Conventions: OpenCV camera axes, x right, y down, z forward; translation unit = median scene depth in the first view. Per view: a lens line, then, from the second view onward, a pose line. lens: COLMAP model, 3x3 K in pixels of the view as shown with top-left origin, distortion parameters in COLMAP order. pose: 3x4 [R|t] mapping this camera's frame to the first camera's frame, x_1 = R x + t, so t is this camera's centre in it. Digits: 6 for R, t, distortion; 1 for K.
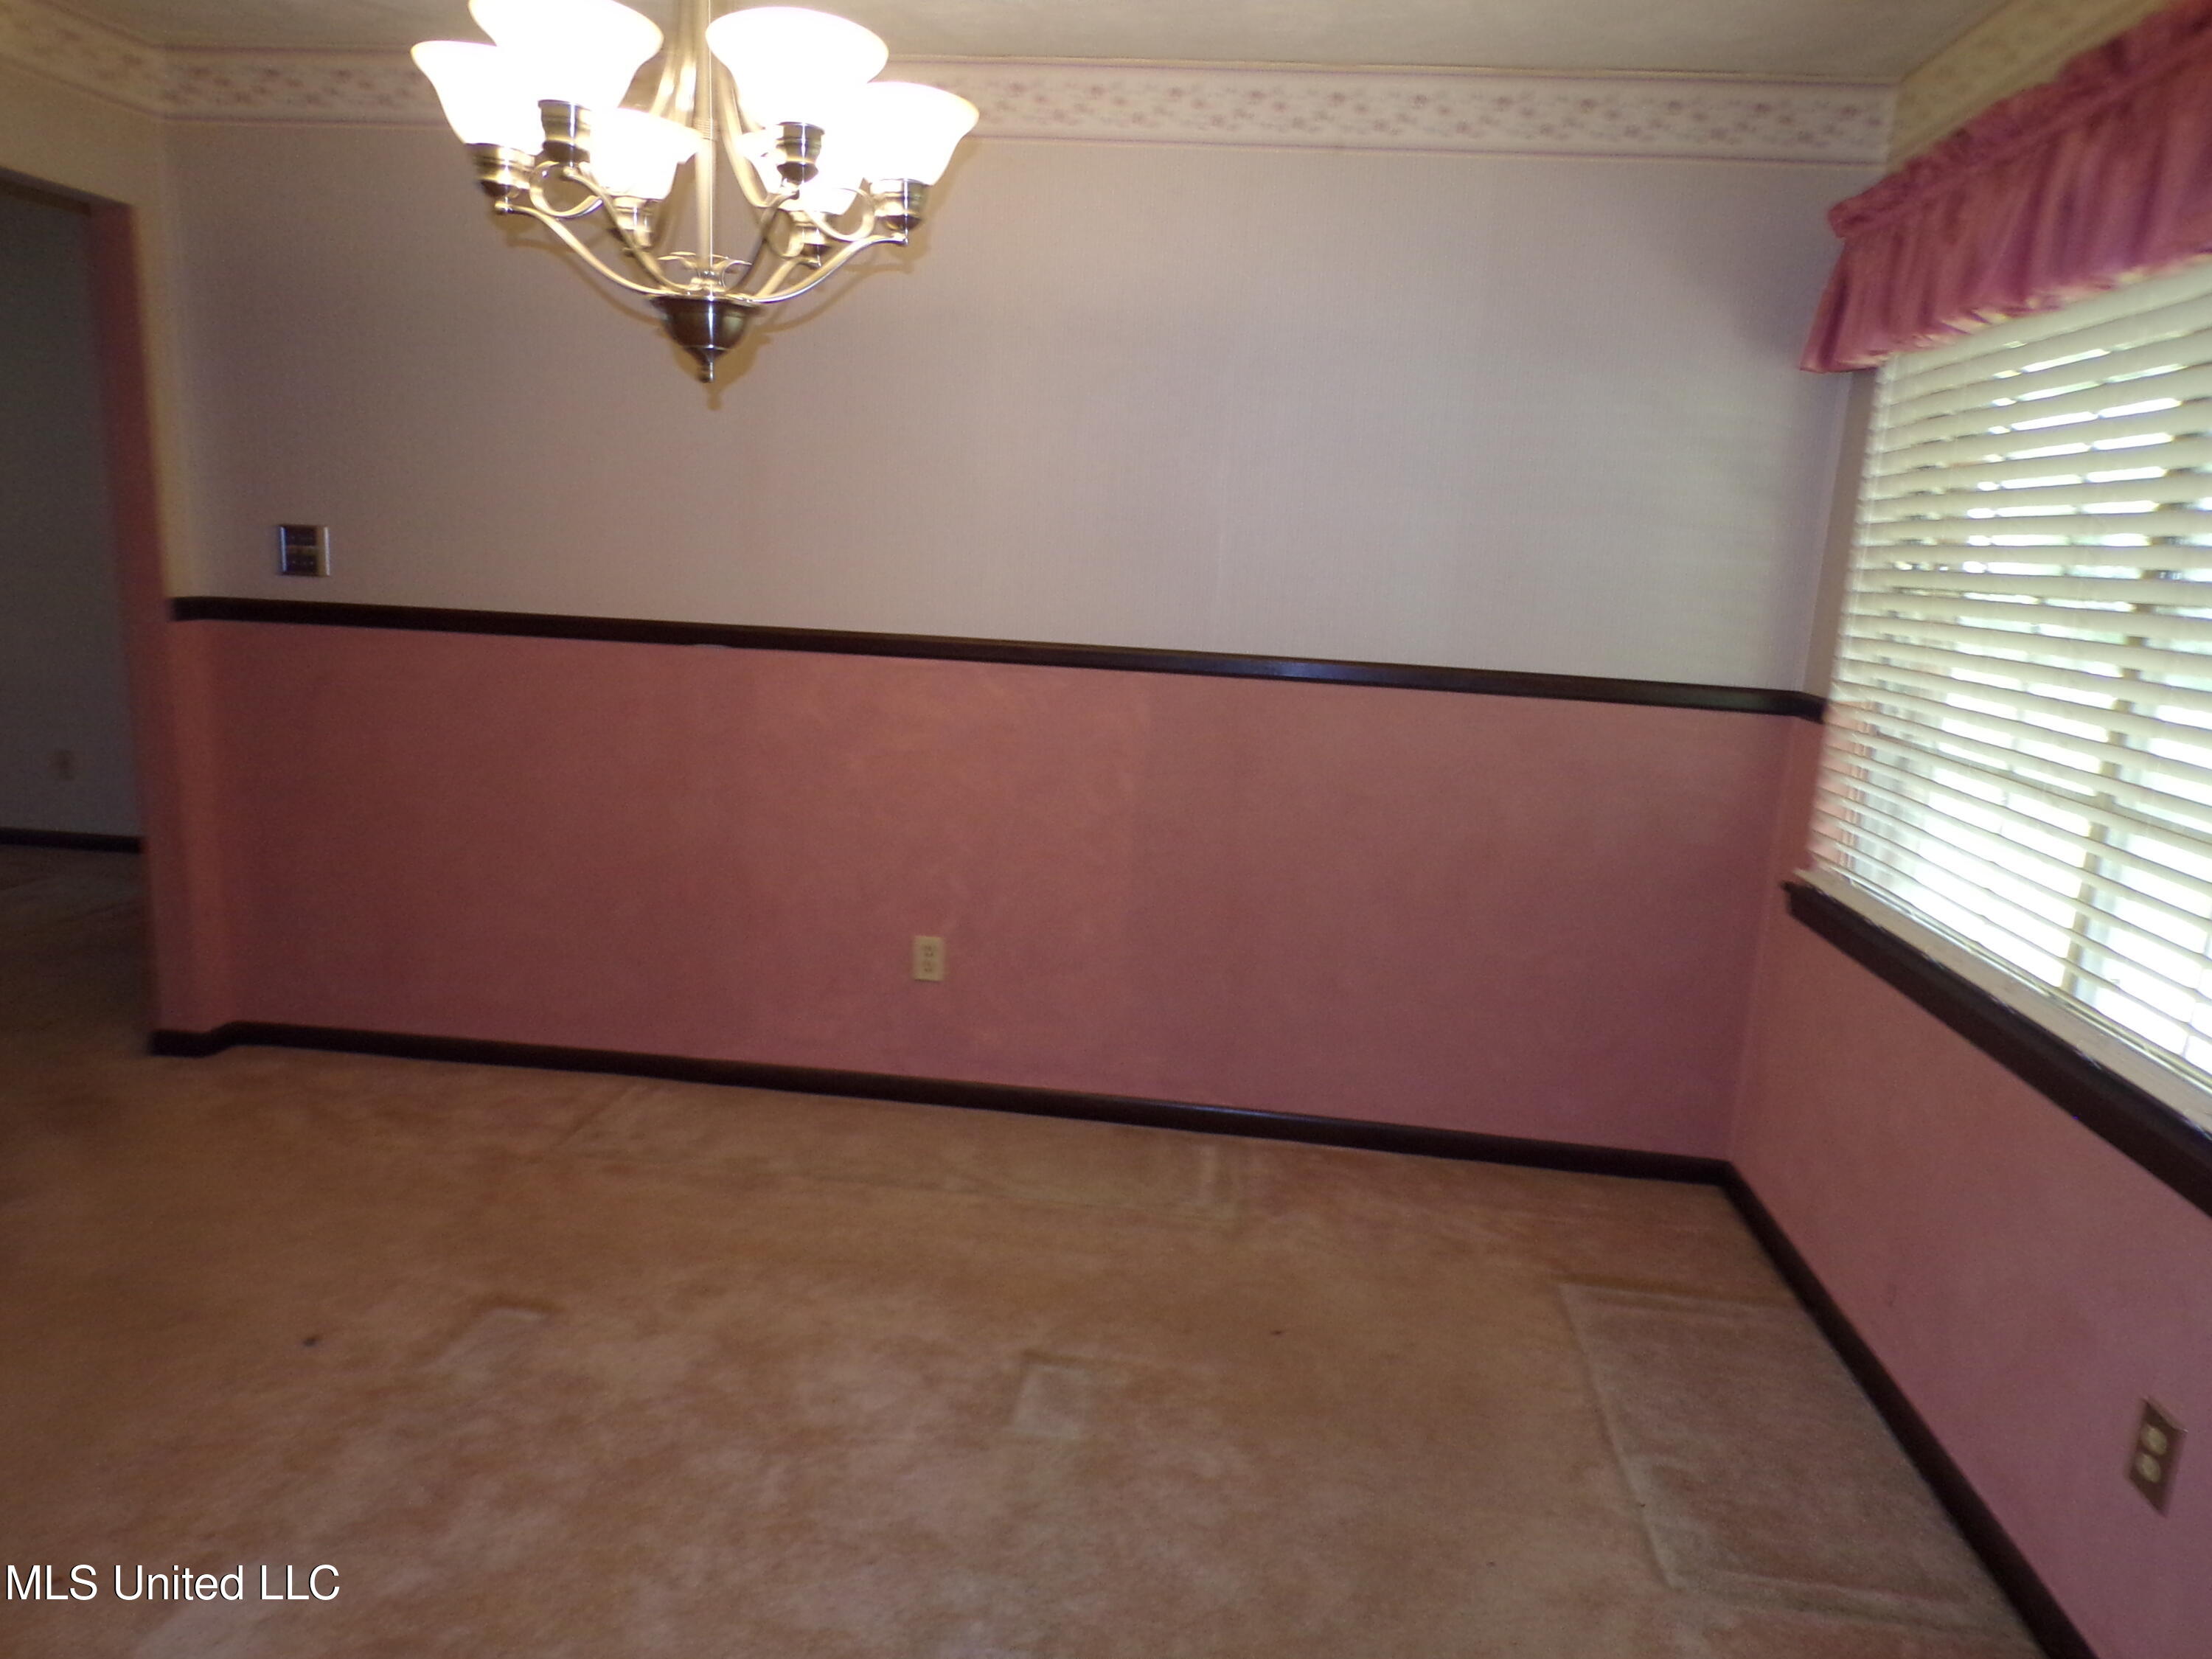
lens RADIAL K [[1474.1, 0, 1109.9], [0, 1474.1, 824.8], [0, 0, 1]] dist [-0.005432, 0.000686]
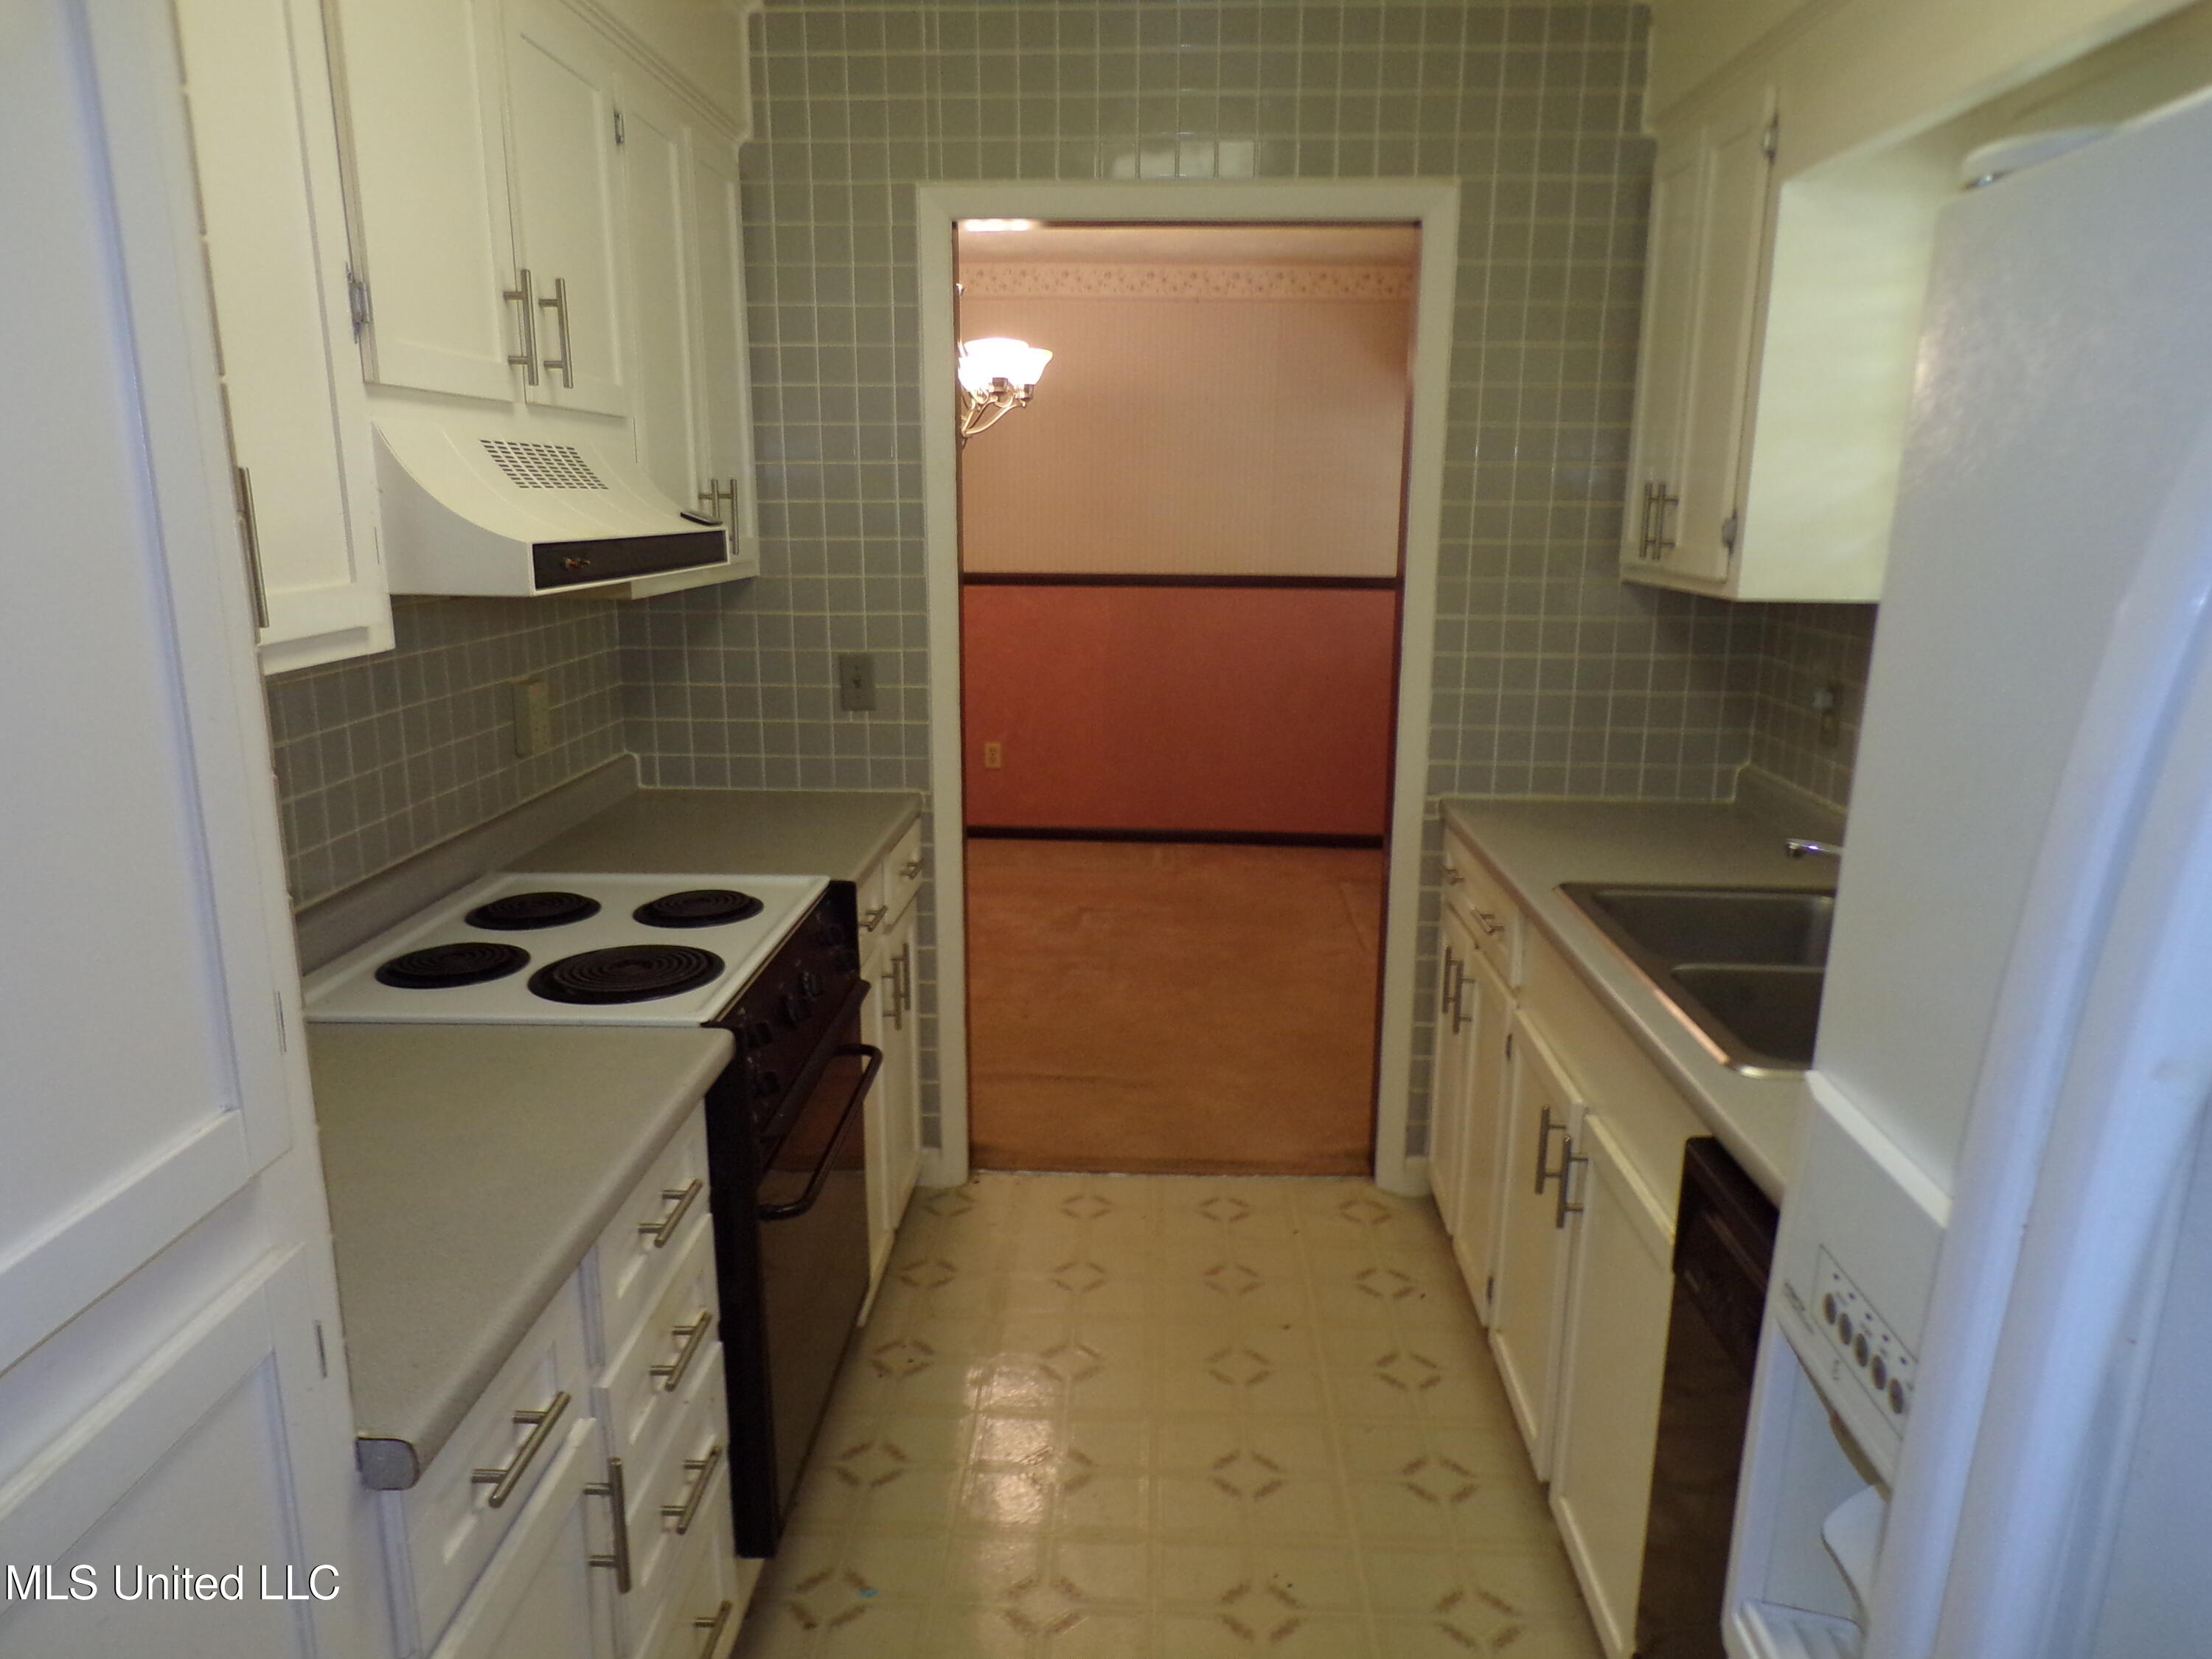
lens RADIAL K [[1474.1, 0, 1099.7], [0, 1474.1, 837.5], [0, 0, 1]] dist [-0.005432, 0.000686]
pose [[0.996536, -0.062926, 0.054370, -0.117029], [0.060400, 0.997071, 0.046917, 0.136846], [-0.057163, -0.043470, 0.997418, -0.930579]]
